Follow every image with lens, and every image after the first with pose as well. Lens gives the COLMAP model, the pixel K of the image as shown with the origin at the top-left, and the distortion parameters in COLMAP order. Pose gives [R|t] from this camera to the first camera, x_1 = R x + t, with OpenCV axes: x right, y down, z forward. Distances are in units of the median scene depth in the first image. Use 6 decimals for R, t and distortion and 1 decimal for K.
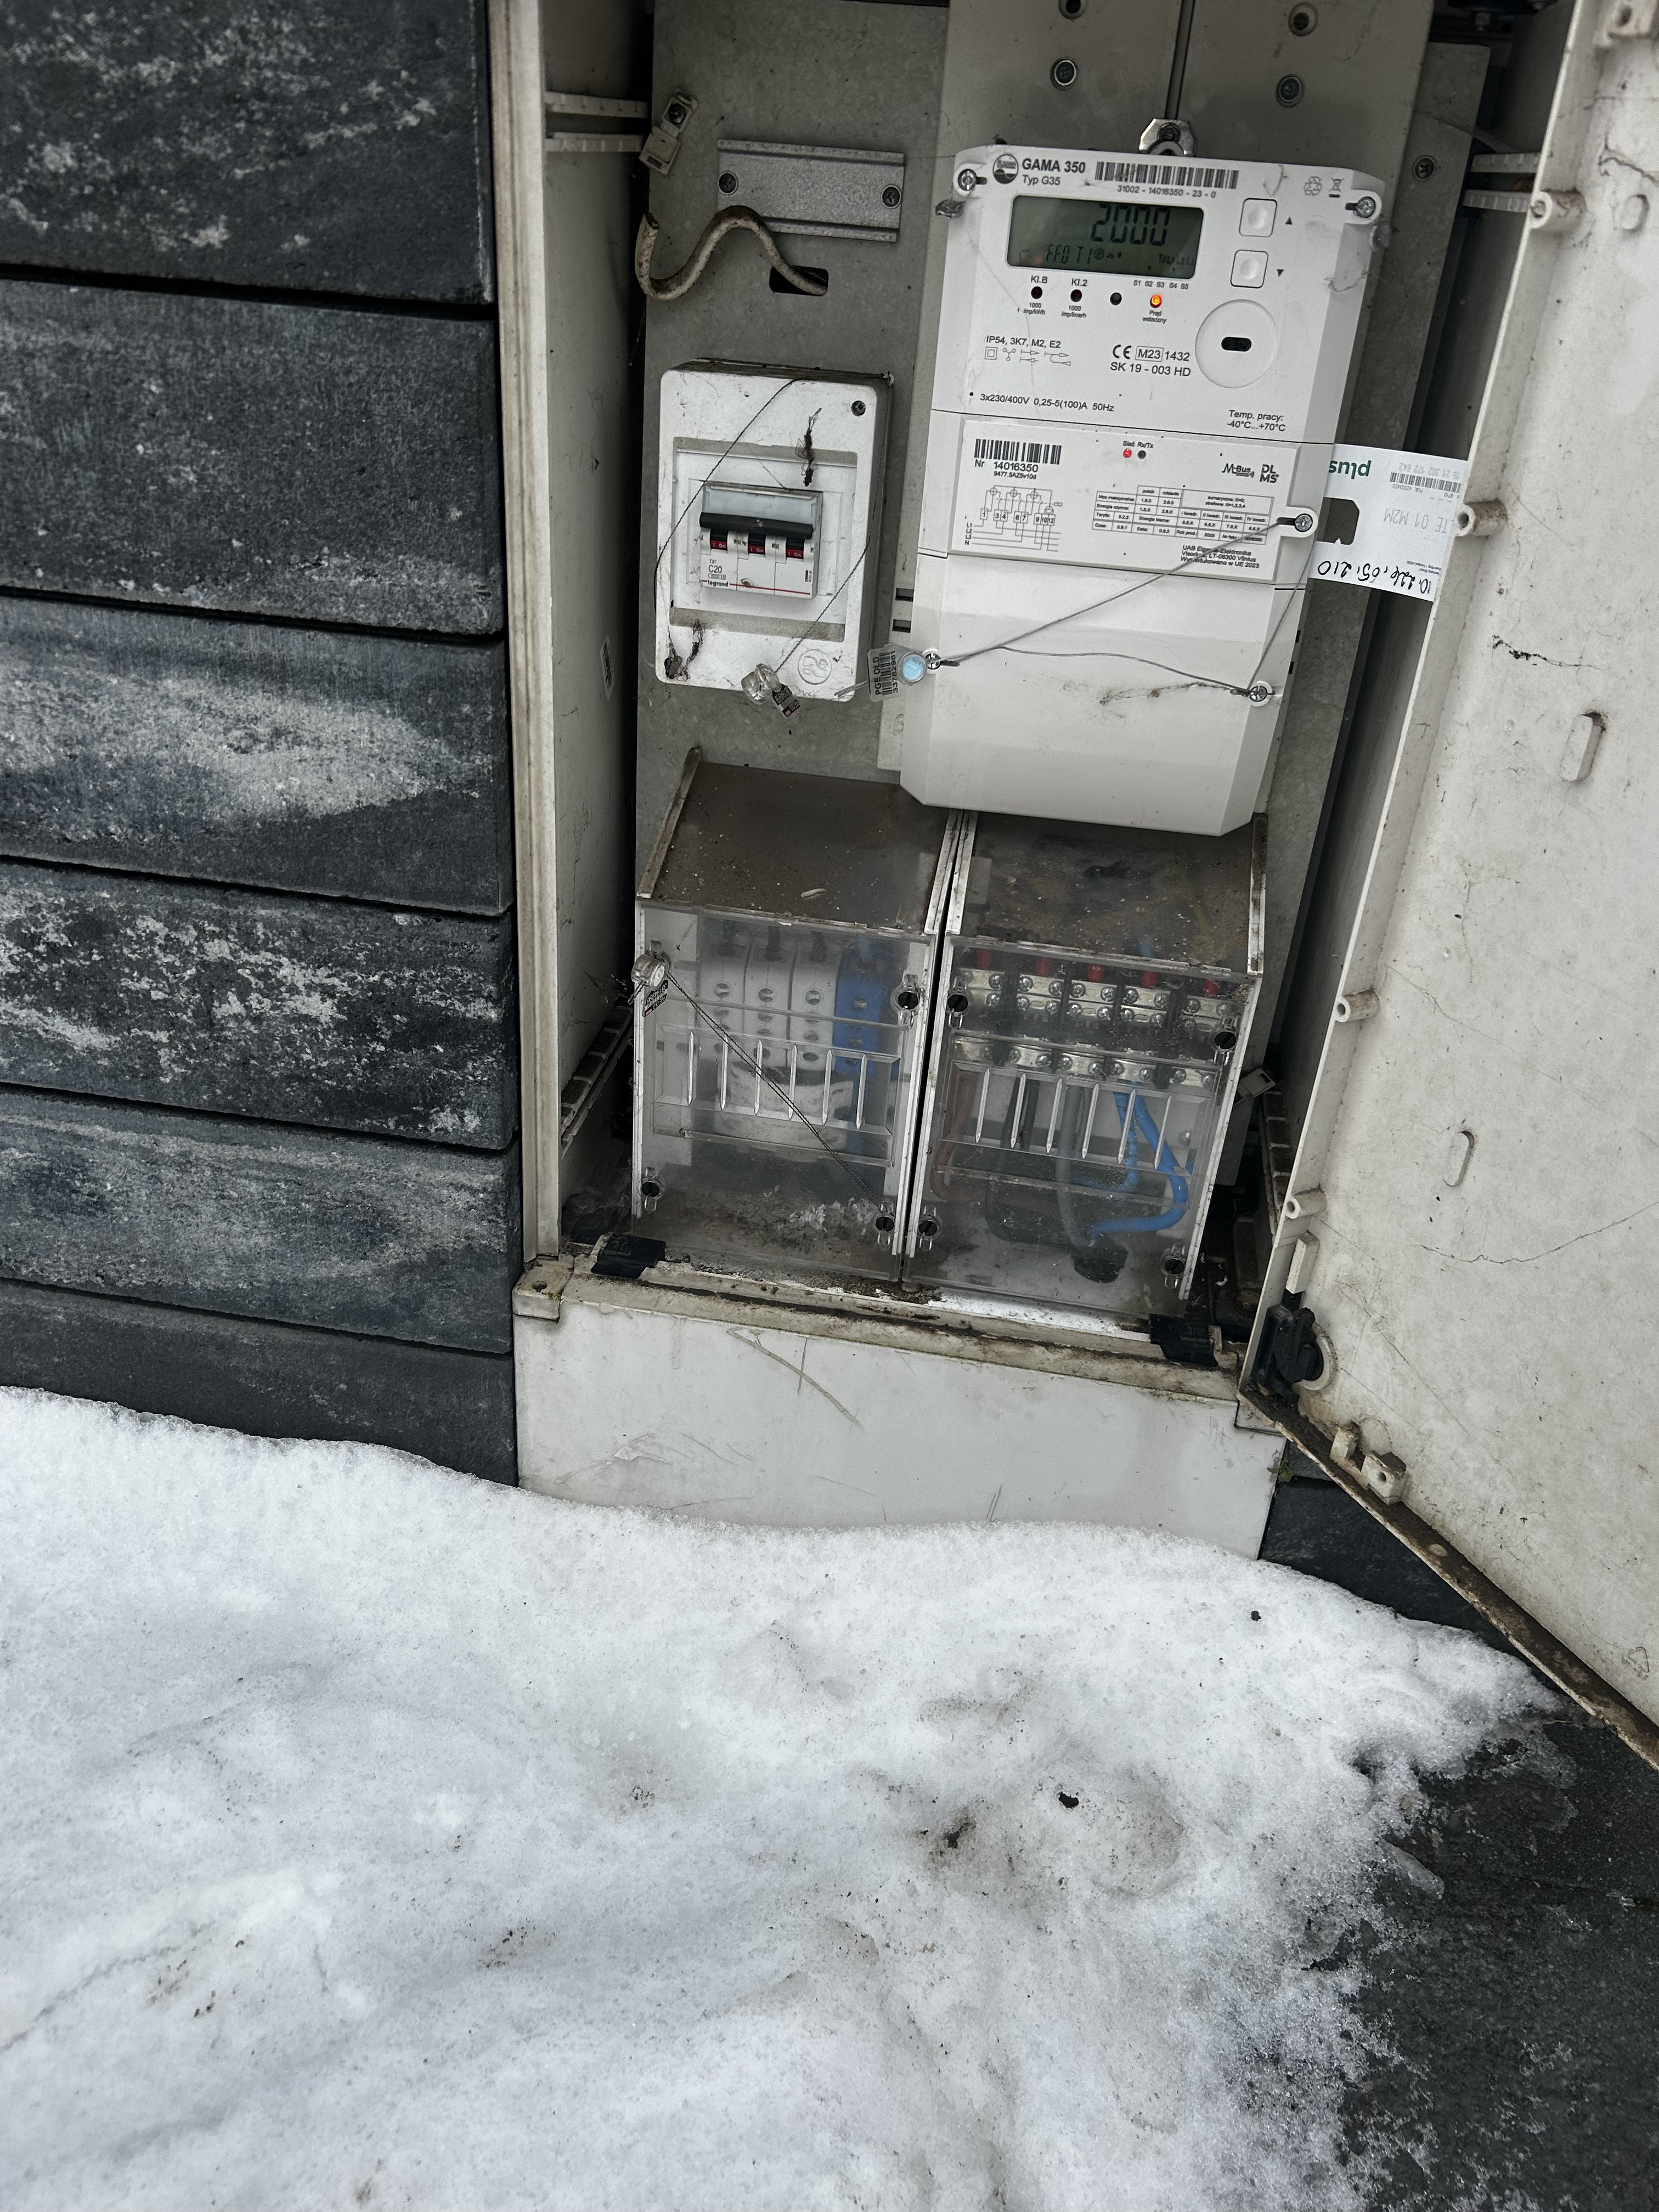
lens RADIAL K [[1620.2, 0, 812.9], [0, 1620.2, 1071.2], [0, 0, 1]] dist [0.044452, -0.038747]
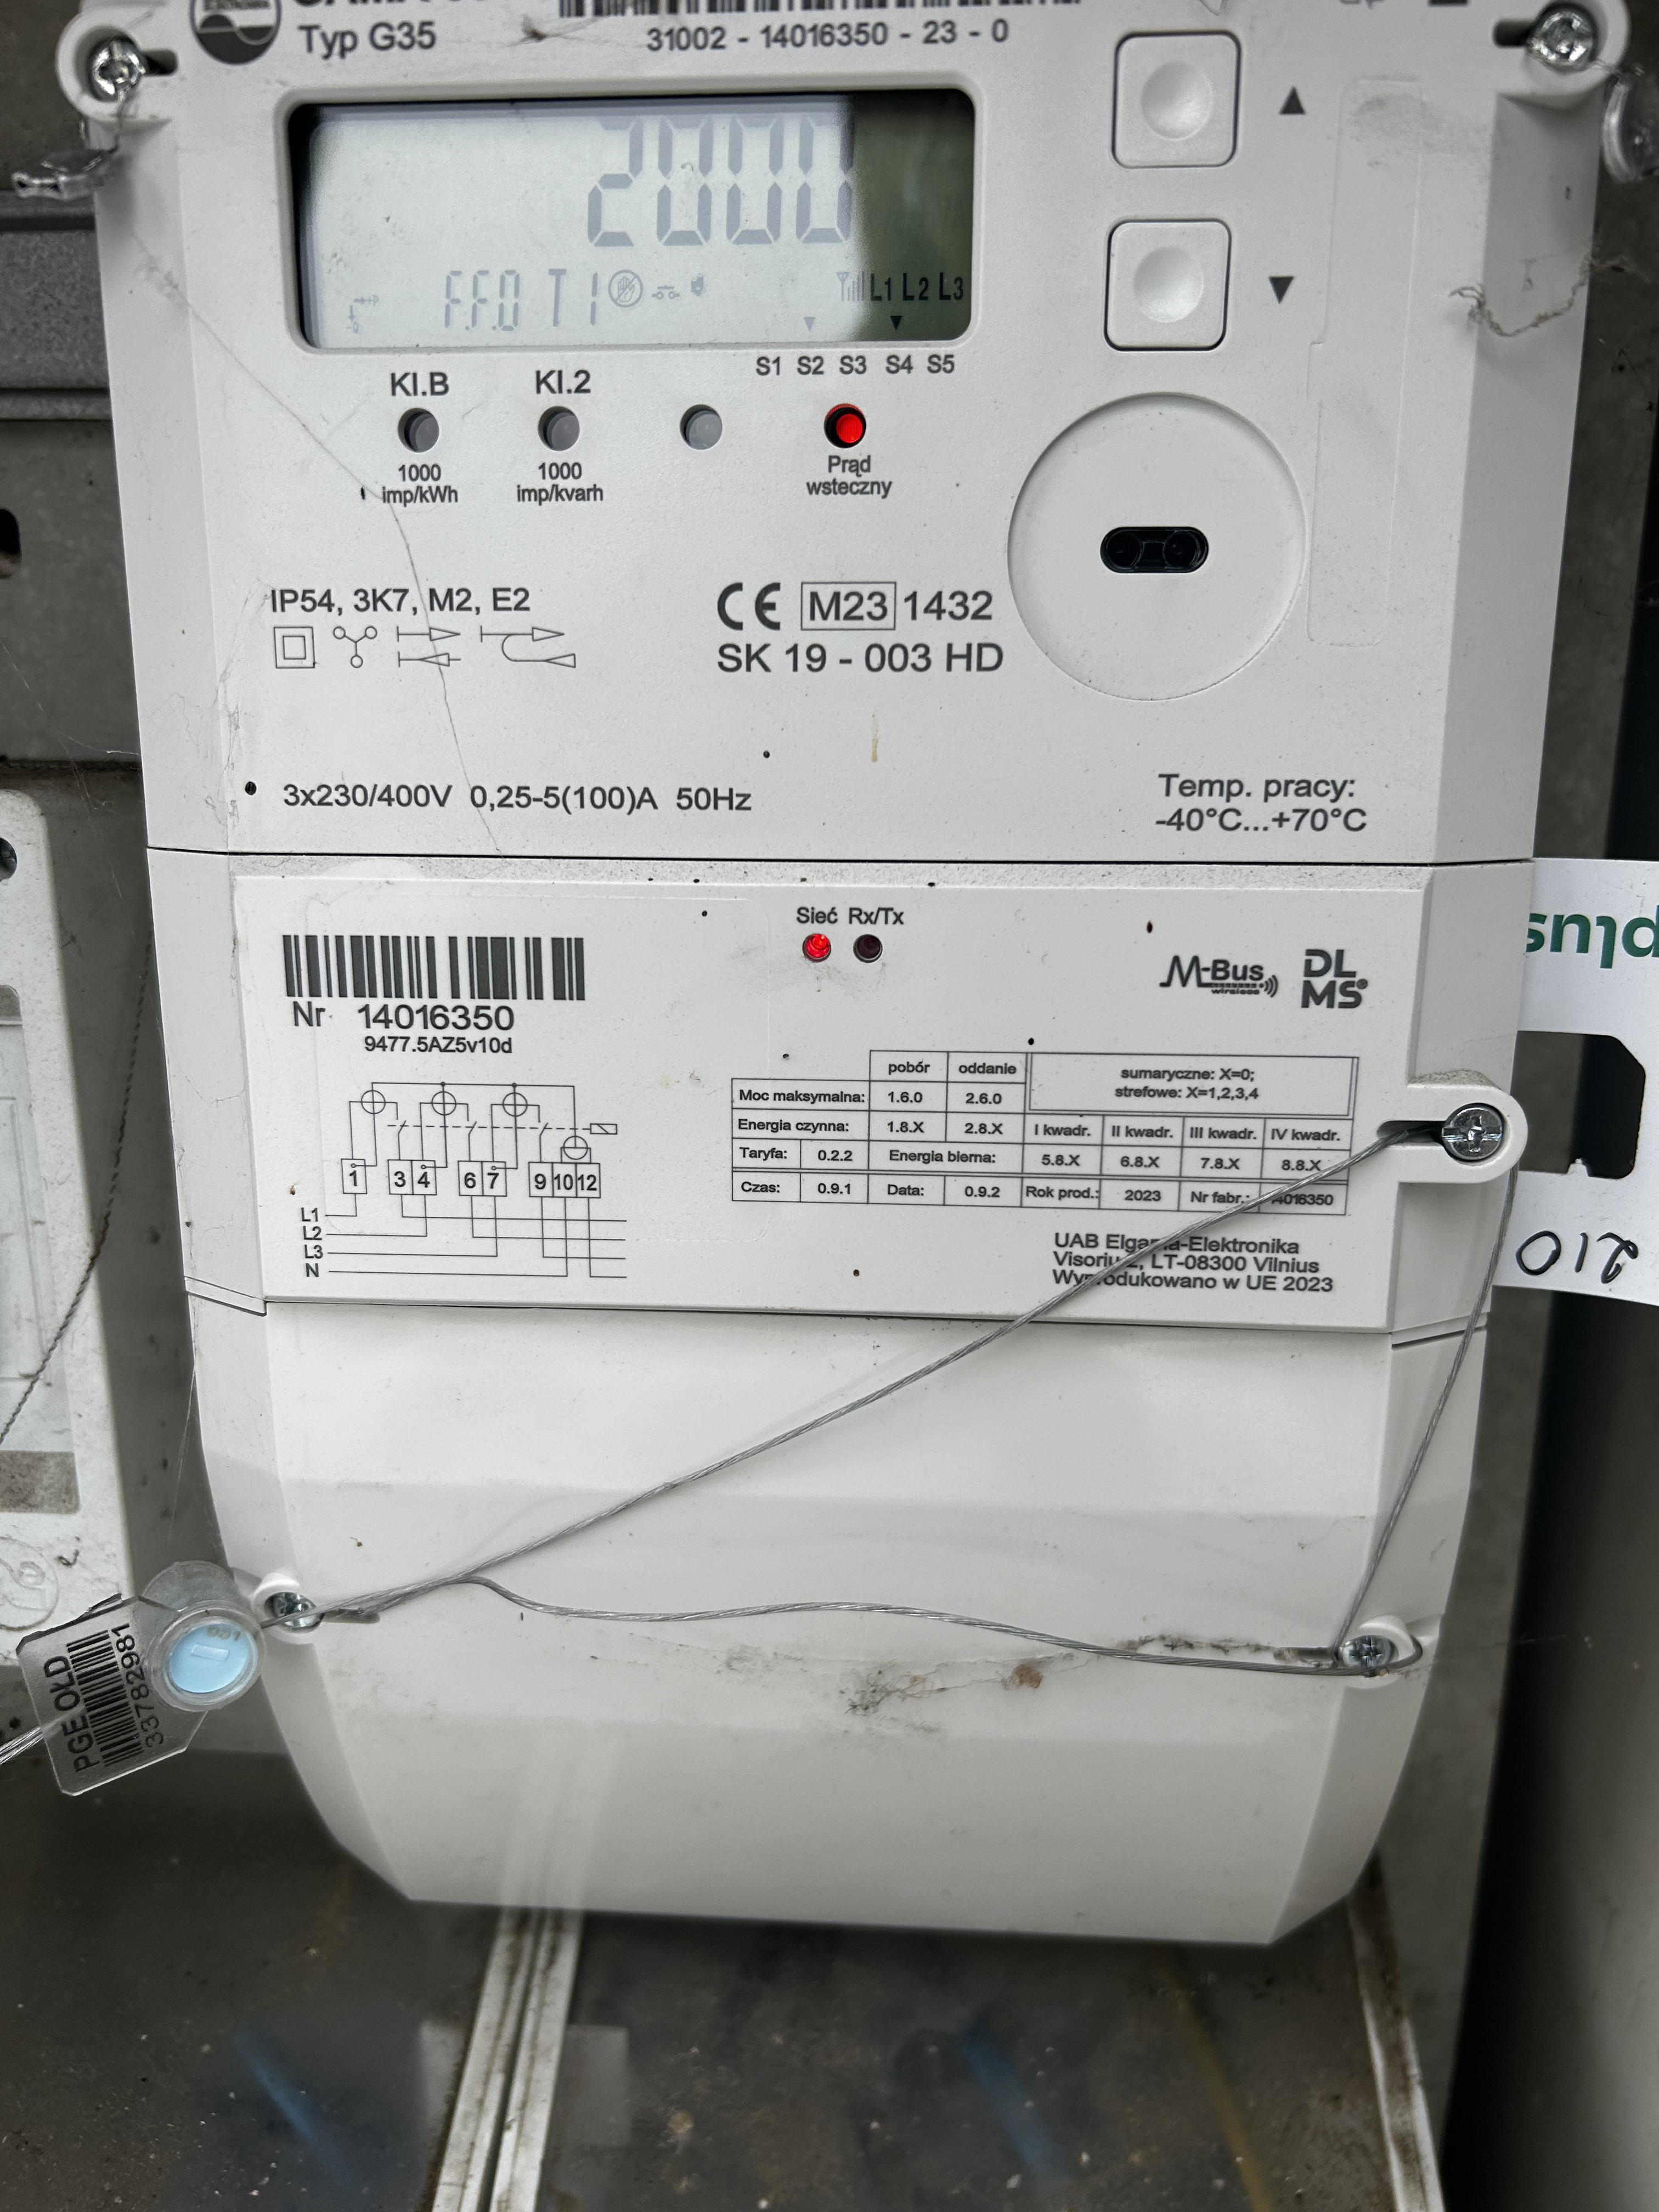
lens RADIAL K [[1729.7, 0, 785.2], [0, 1729.7, 1106.6], [0, 0, 1]] dist [0.083739, -0.138124]
pose [[0.994421, -0.084213, 0.063518, 0.150962], [0.096294, 0.970561, -0.220767, -0.260782], [-0.043057, 0.225652, 0.973256, 0.651774]]
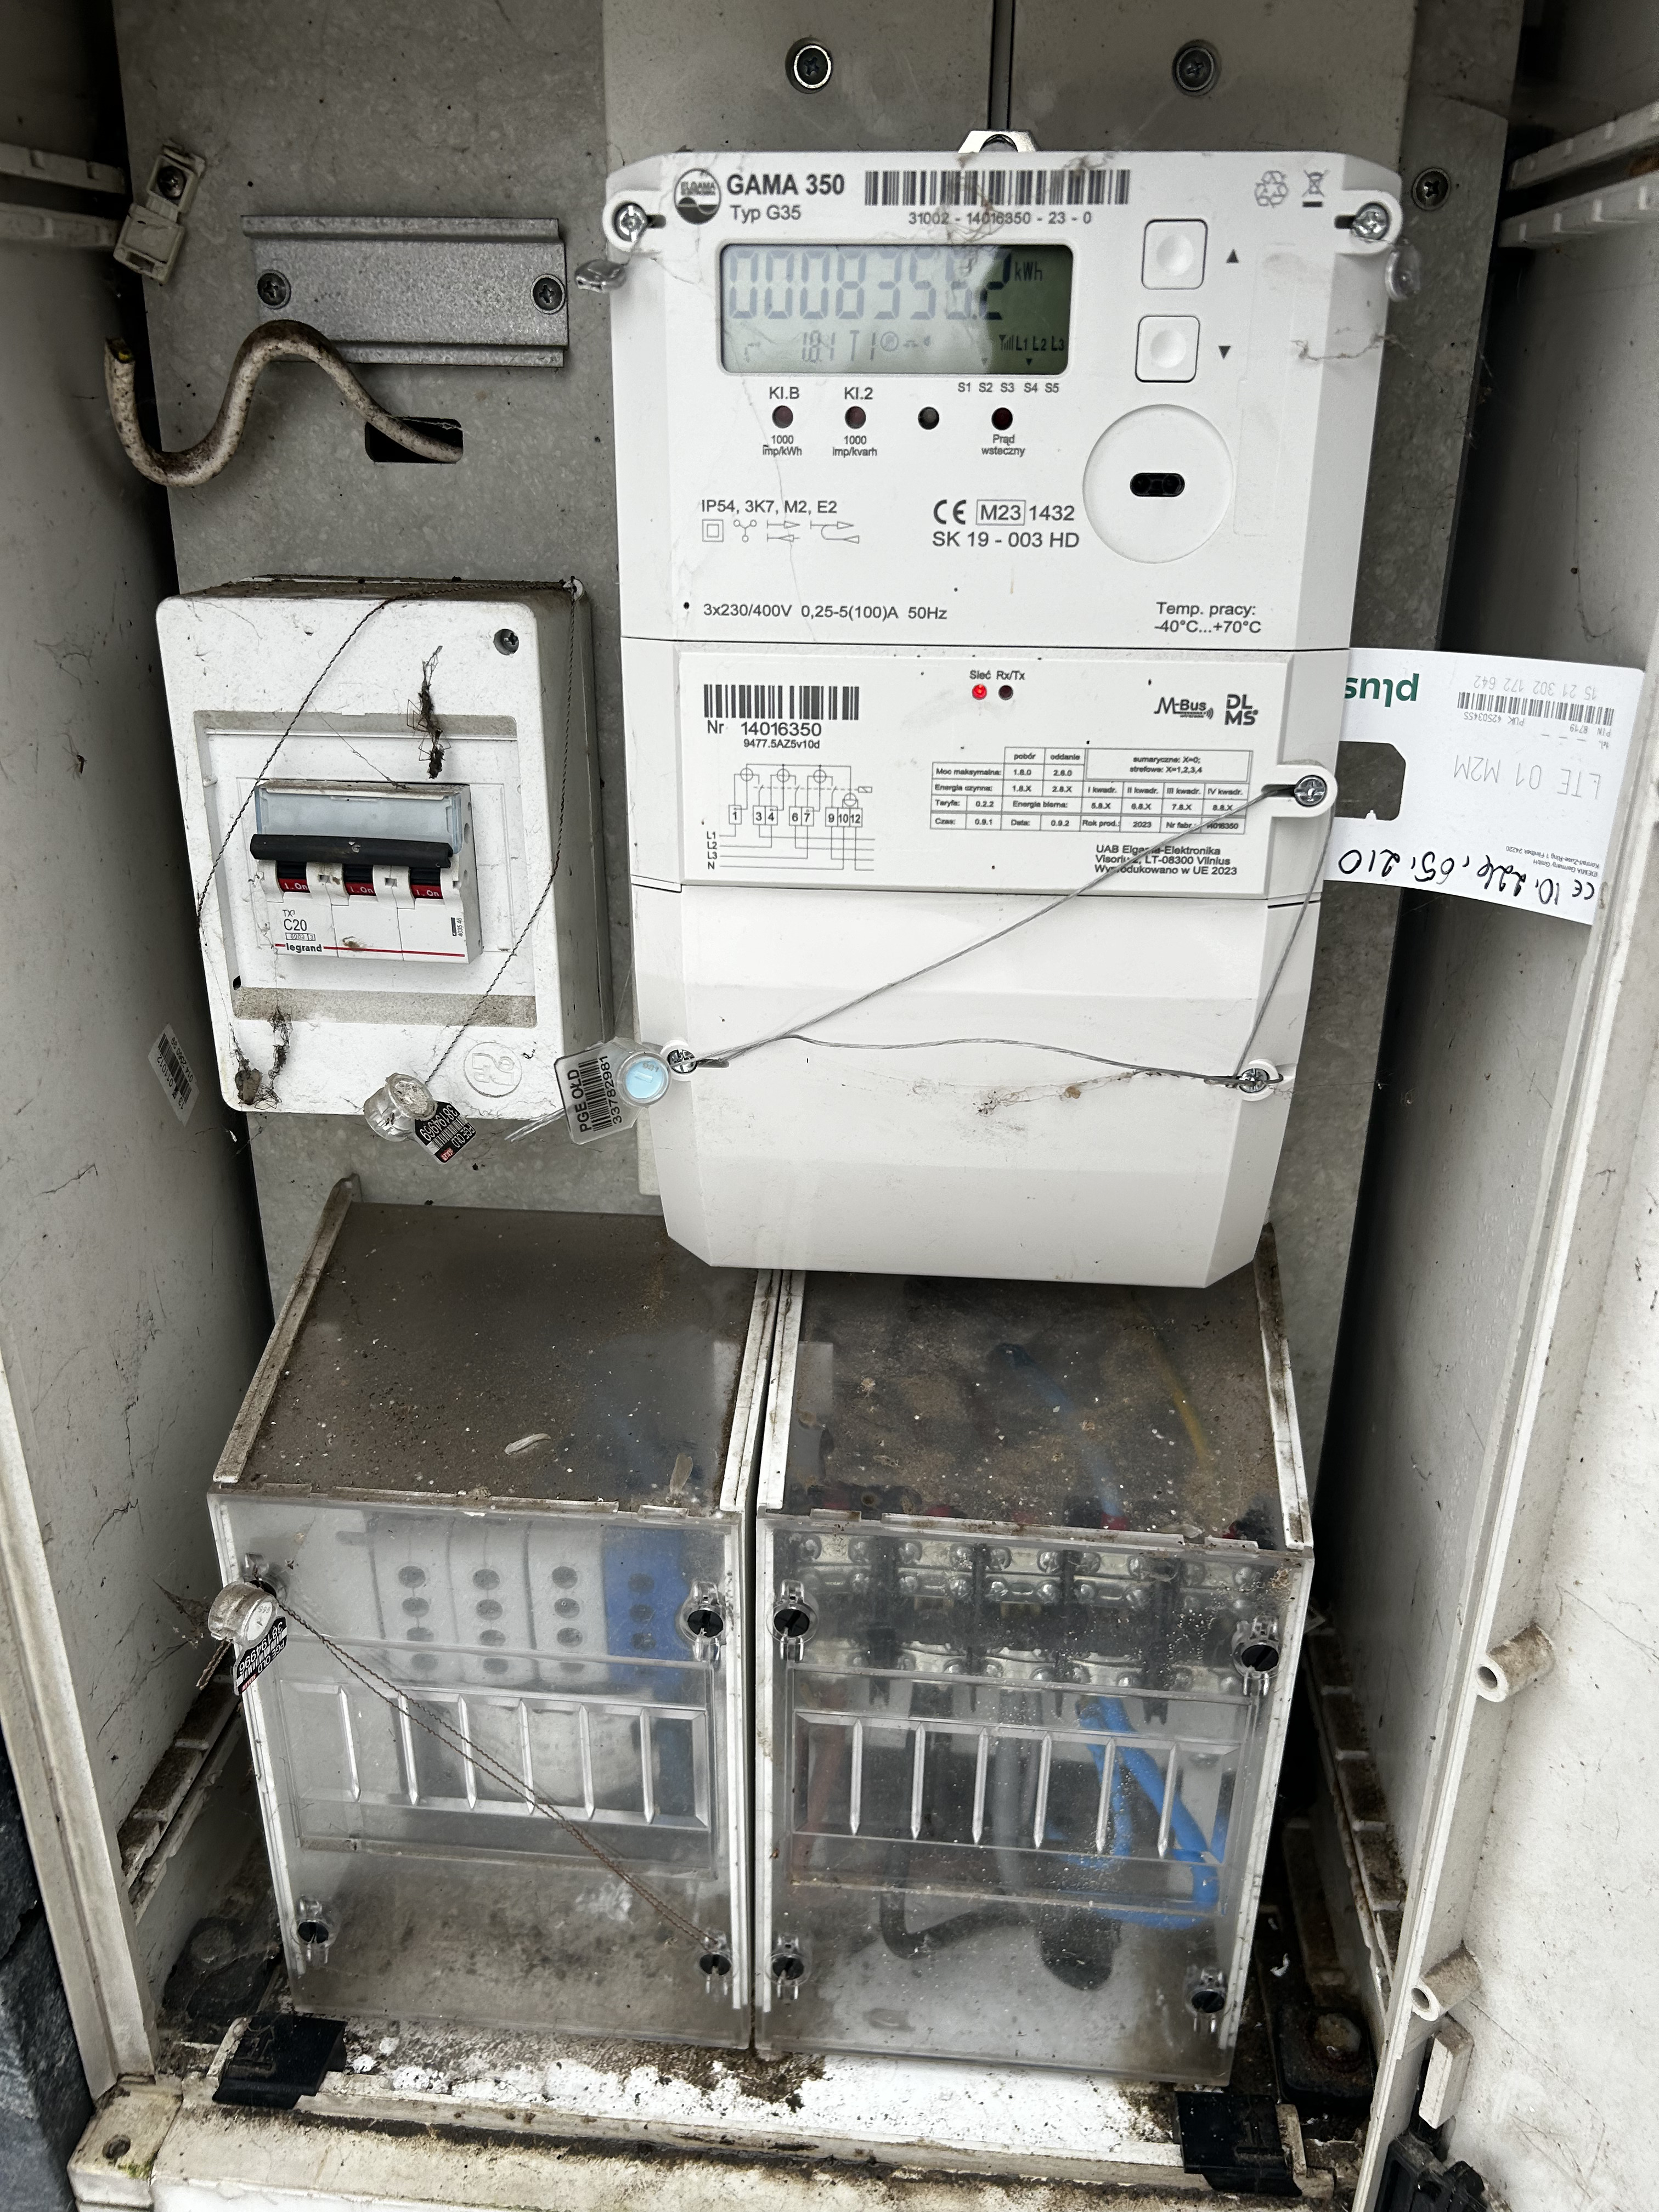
lens RADIAL K [[1685.9, 0, 829.7], [0, 1685.9, 1118.0], [0, 0, 1]] dist [0.053154, -0.062517]
pose [[0.995146, -0.083127, 0.052676, 0.091962], [0.087950, 0.991386, -0.097046, -0.169697], [-0.044155, 0.101208, 0.993885, 0.412450]]
